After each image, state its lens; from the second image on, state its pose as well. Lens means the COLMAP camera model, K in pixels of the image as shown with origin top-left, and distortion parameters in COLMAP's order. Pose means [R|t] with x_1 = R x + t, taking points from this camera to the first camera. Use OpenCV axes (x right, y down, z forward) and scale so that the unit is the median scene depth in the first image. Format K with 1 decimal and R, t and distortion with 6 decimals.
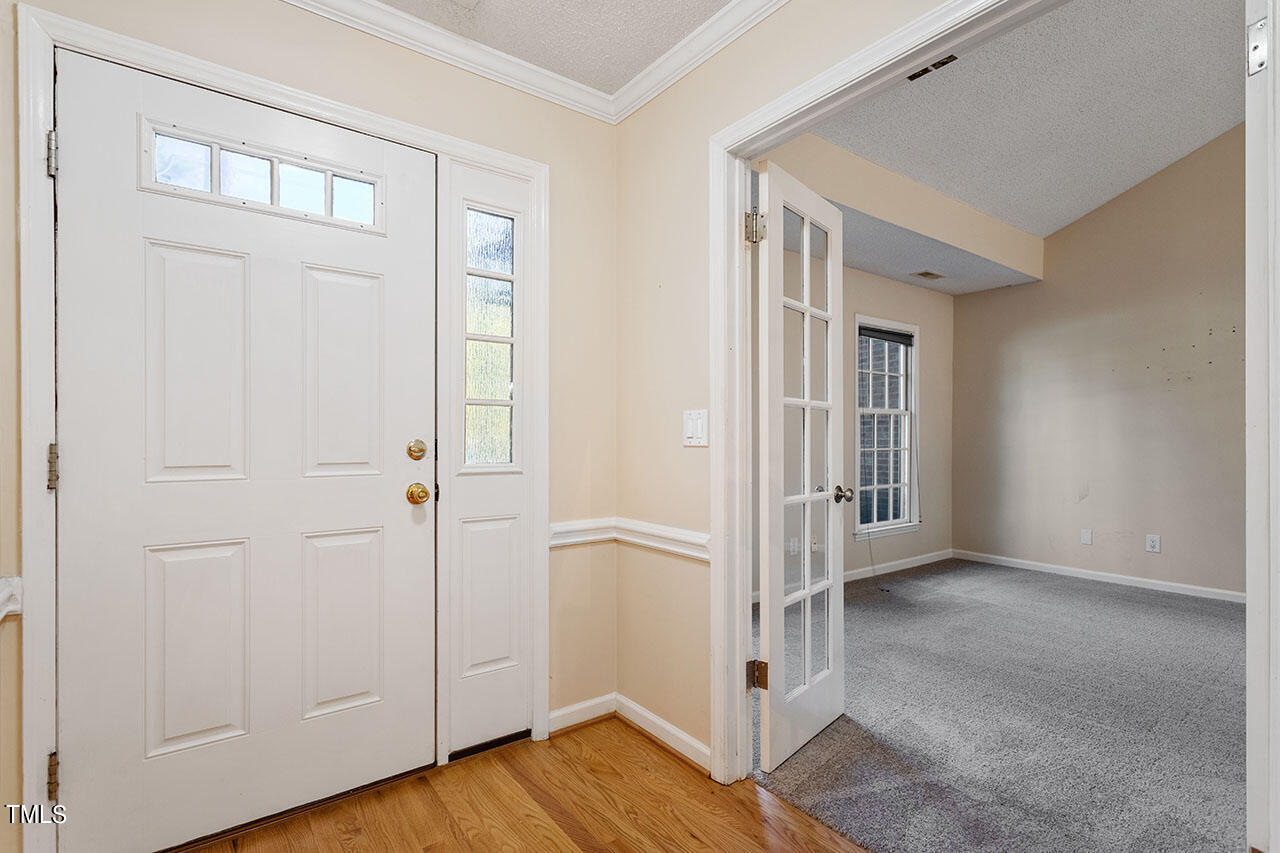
lens RADIAL K [[609.0, 0, 644.9], [0, 609.0, 429.6], [0, 0, 1]] dist [0.006136, -0.001407]
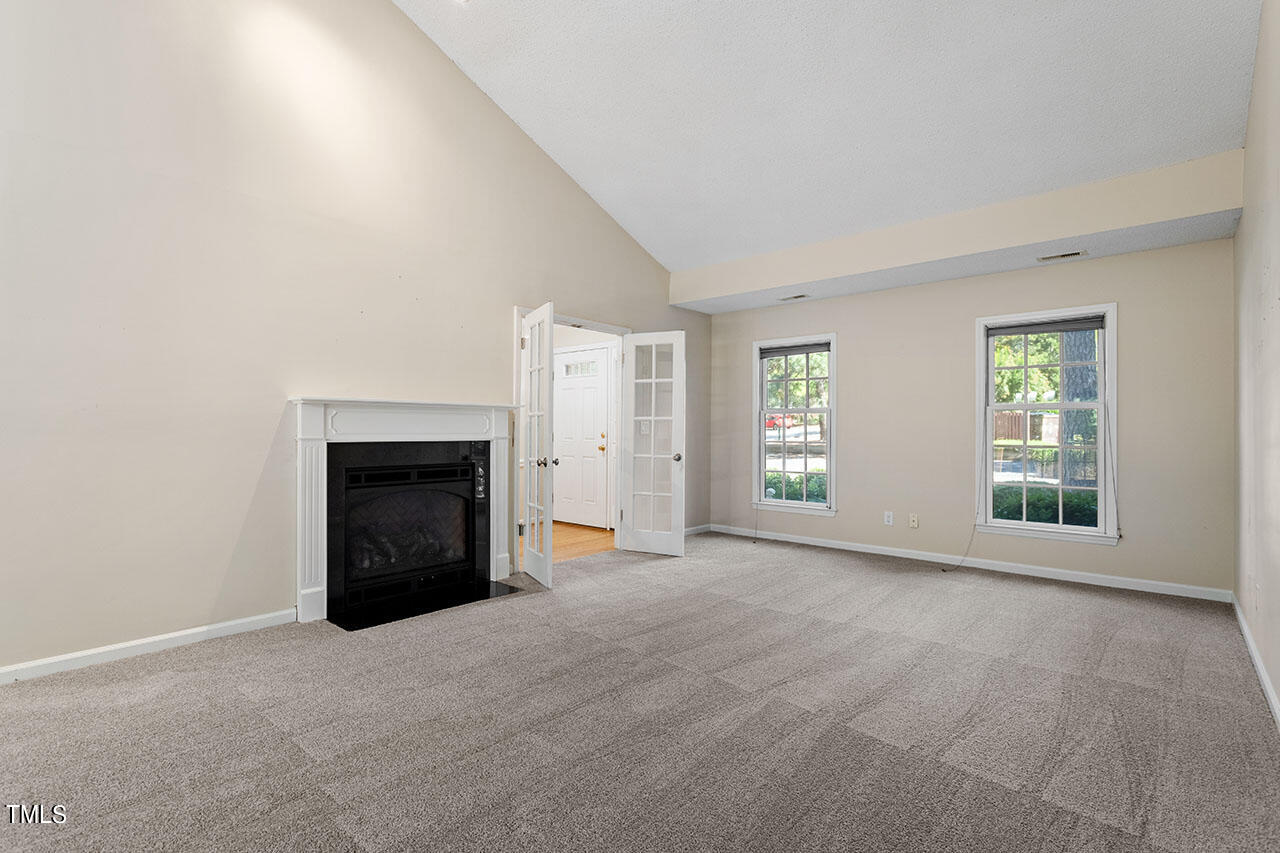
lens RADIAL K [[609.0, 0, 644.9], [0, 609.0, 429.6], [0, 0, 1]] dist [0.006136, -0.001407]
pose [[0.205687, -0.001884, -0.978616, 1.196761], [0.007429, 0.999972, -0.000364, 0.000922], [0.978590, -0.007196, 0.205695, 0.201254]]
